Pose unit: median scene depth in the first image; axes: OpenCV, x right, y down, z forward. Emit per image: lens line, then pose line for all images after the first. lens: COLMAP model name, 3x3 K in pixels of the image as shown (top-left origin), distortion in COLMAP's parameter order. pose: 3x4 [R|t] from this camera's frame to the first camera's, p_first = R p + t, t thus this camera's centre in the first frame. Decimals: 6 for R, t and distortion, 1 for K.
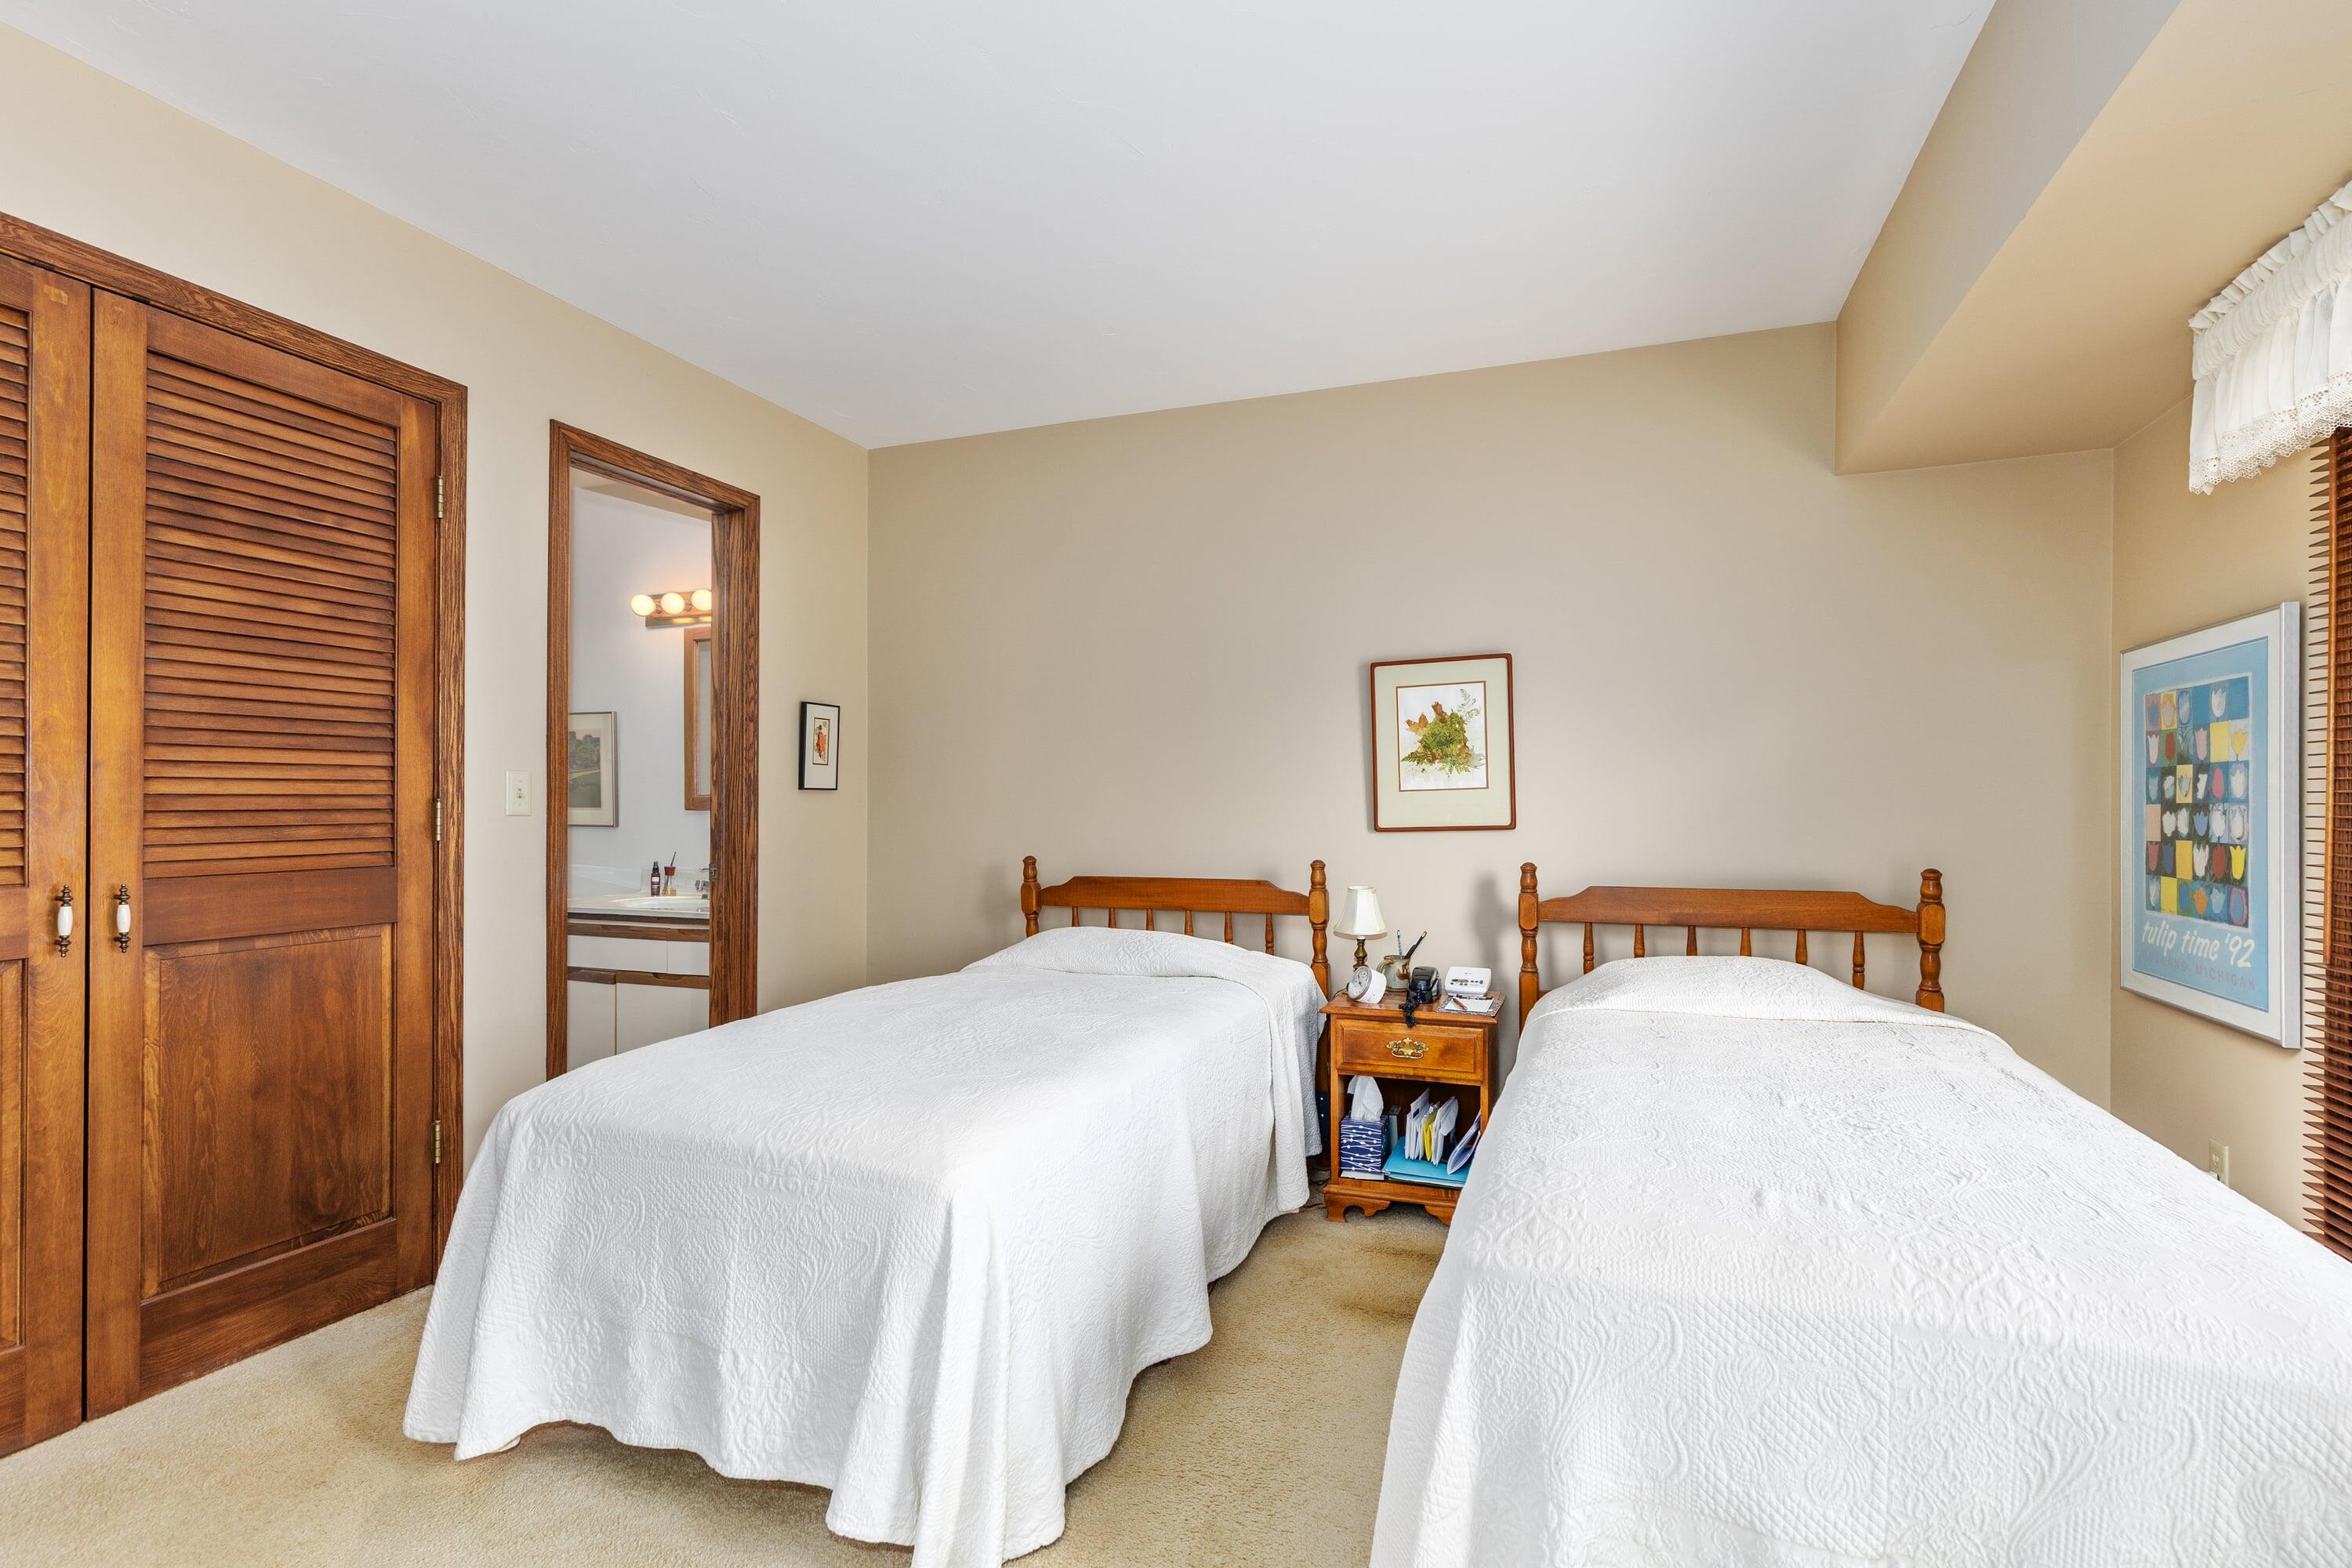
lens RADIAL K [[1067.7, 0, 1188.5], [0, 1067.7, 807.0], [0, 0, 1]] dist [-0.003028, 0.000107]
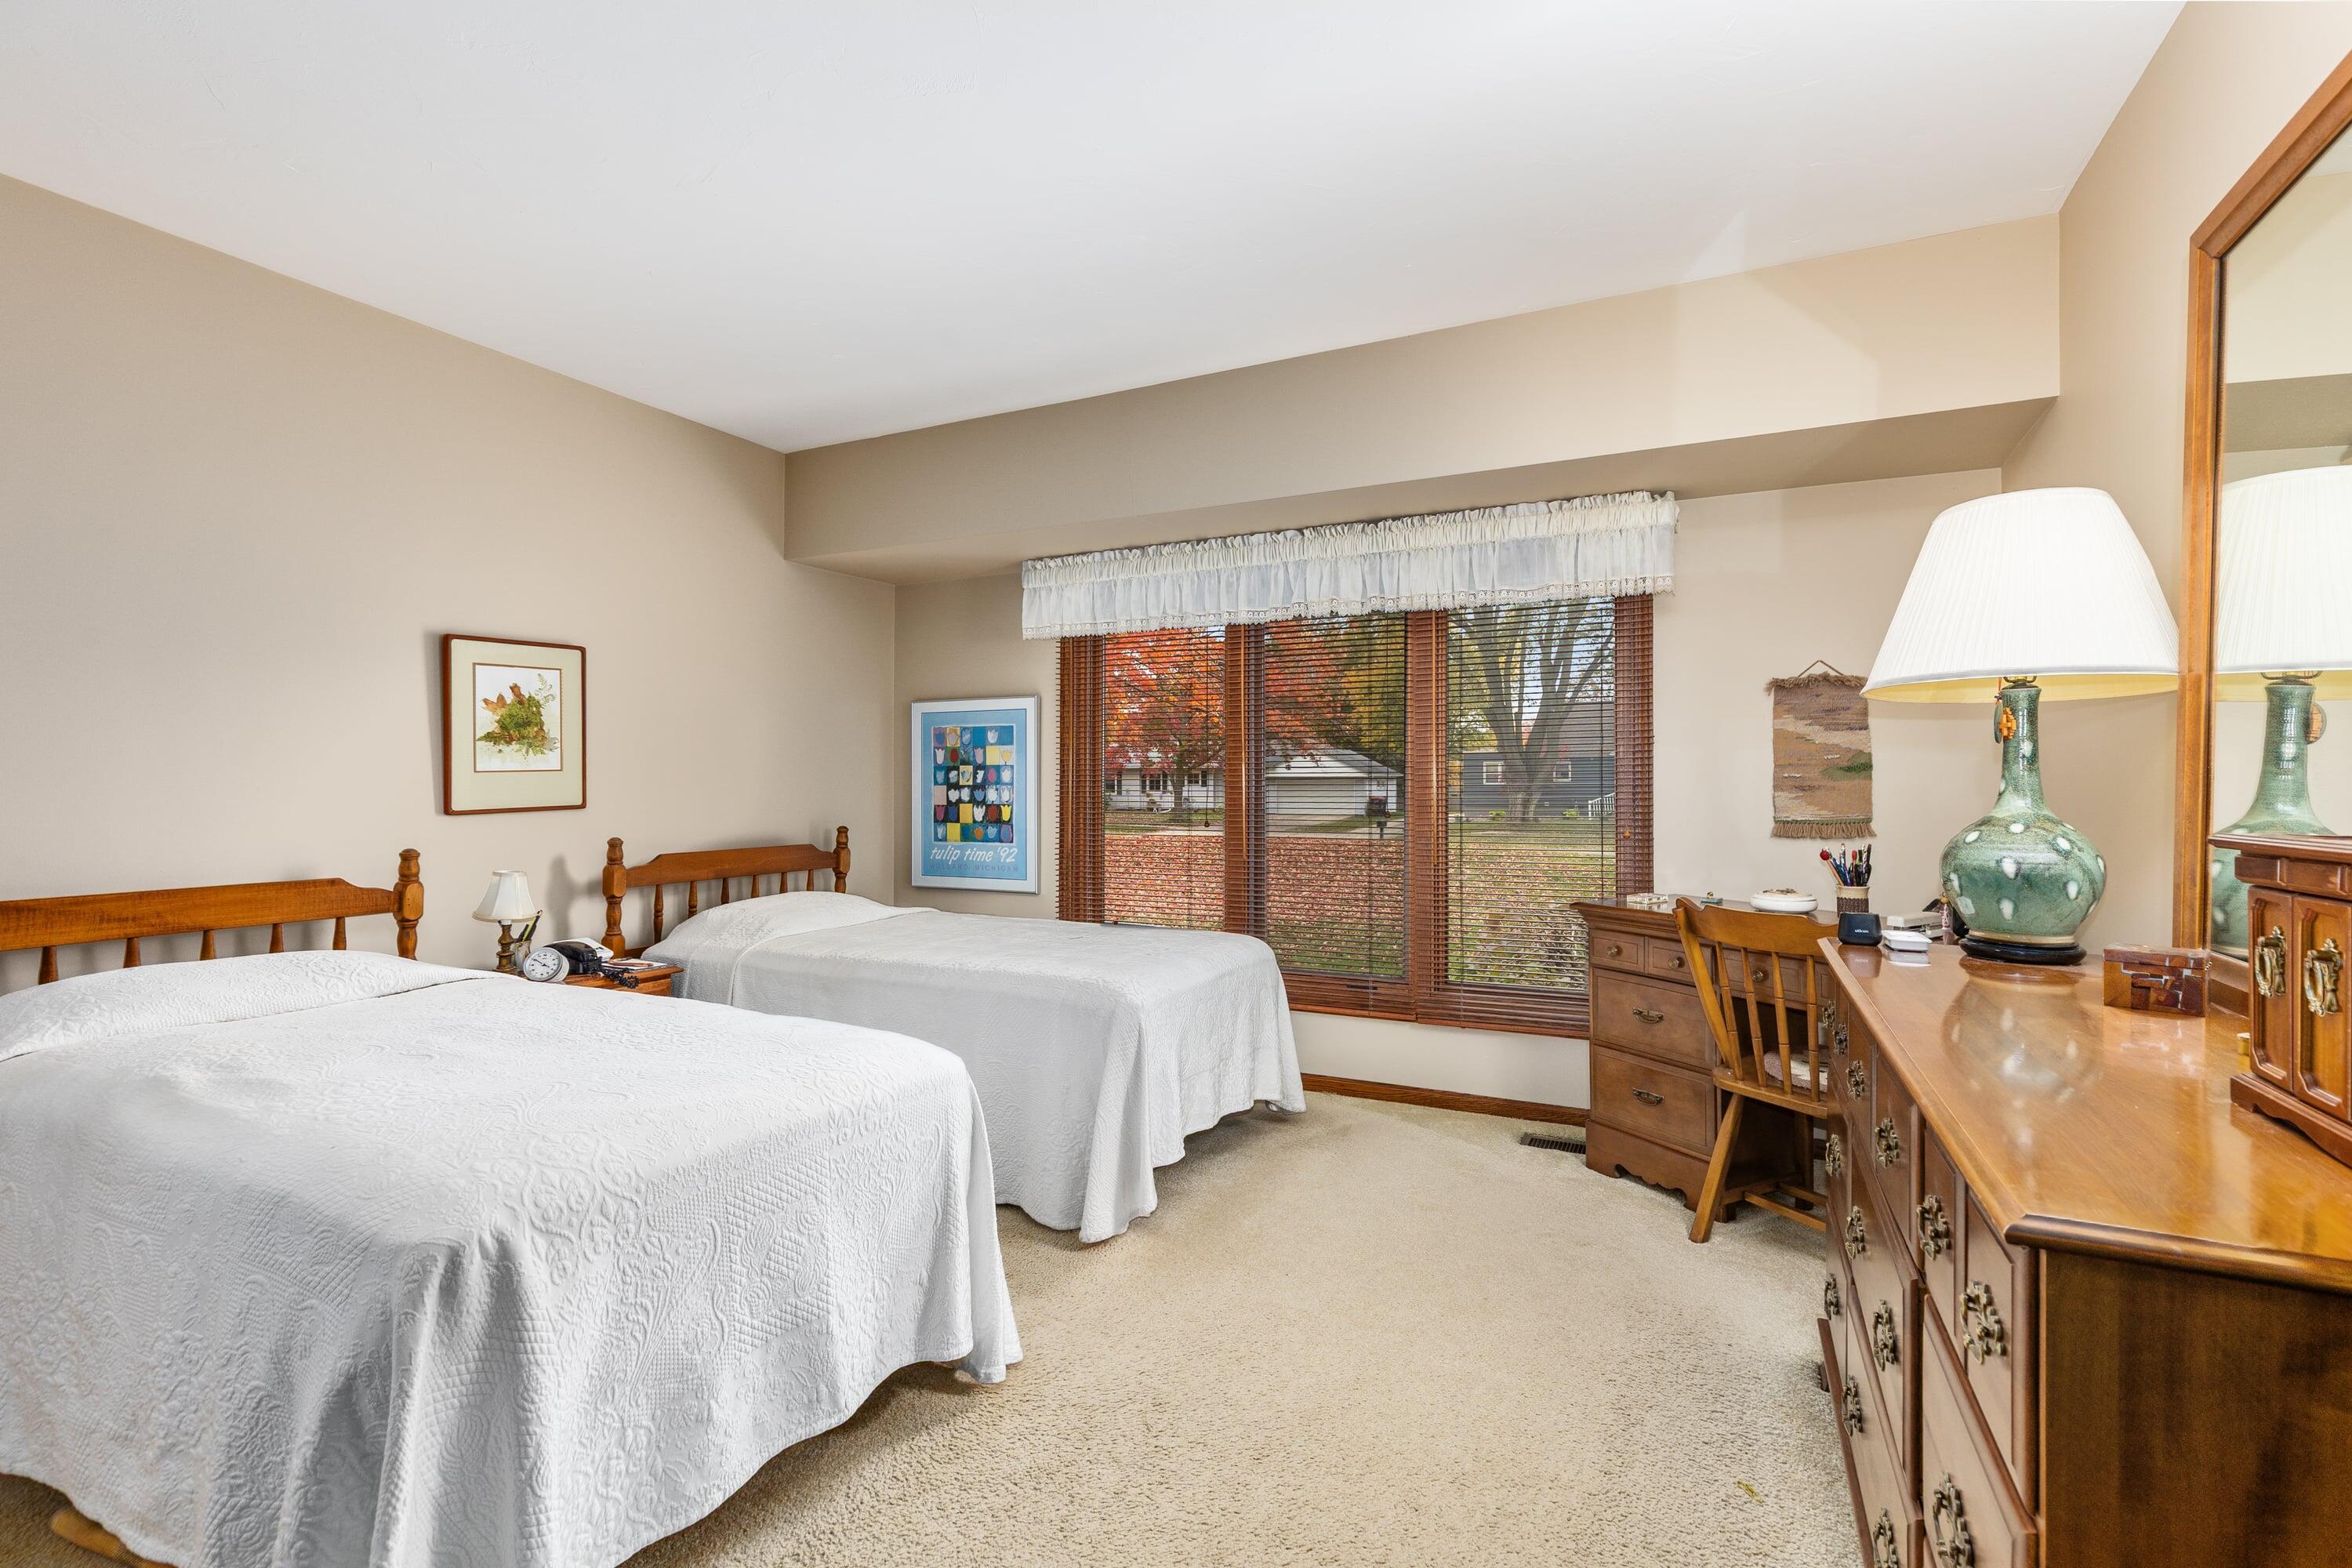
lens RADIAL K [[1067.7, 0, 1188.5], [0, 1067.7, 807.0], [0, 0, 1]] dist [-0.003028, 0.000107]
pose [[0.101481, -0.017839, 0.994677, -0.947958], [0.005771, 0.999833, 0.017342, 0.005233], [-0.994821, 0.003980, 0.101567, 0.365647]]
